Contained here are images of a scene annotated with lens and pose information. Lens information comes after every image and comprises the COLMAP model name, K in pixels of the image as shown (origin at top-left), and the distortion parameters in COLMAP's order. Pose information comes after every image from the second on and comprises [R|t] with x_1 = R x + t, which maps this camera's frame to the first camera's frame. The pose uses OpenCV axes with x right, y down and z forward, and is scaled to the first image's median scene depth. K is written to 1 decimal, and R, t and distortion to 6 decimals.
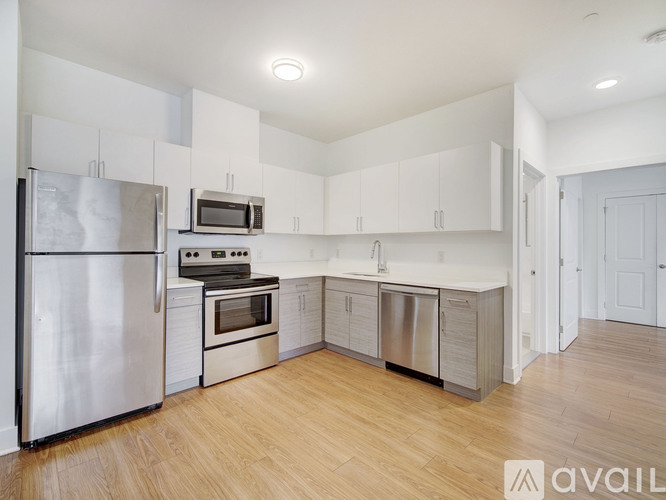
lens RADIAL K [[311.4, 0, 336.9], [0, 311.4, 240.8], [0, 0, 1]] dist [-0.023299, -0.001416]
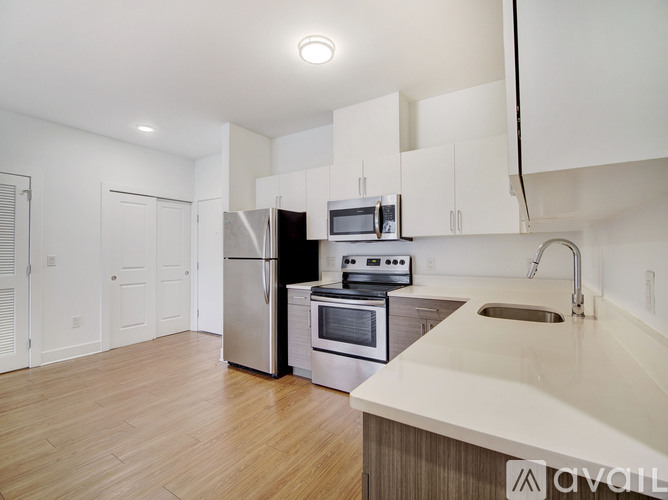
lens RADIAL K [[312.3, 0, 334.1], [0, 312.3, 244.3], [0, 0, 1]] dist [-0.023299, -0.001416]
pose [[0.215207, -0.031236, -0.976069, 0.579507], [0.021528, 0.999397, -0.027236, 0.012852], [0.976331, -0.015151, 0.215750, 0.722288]]
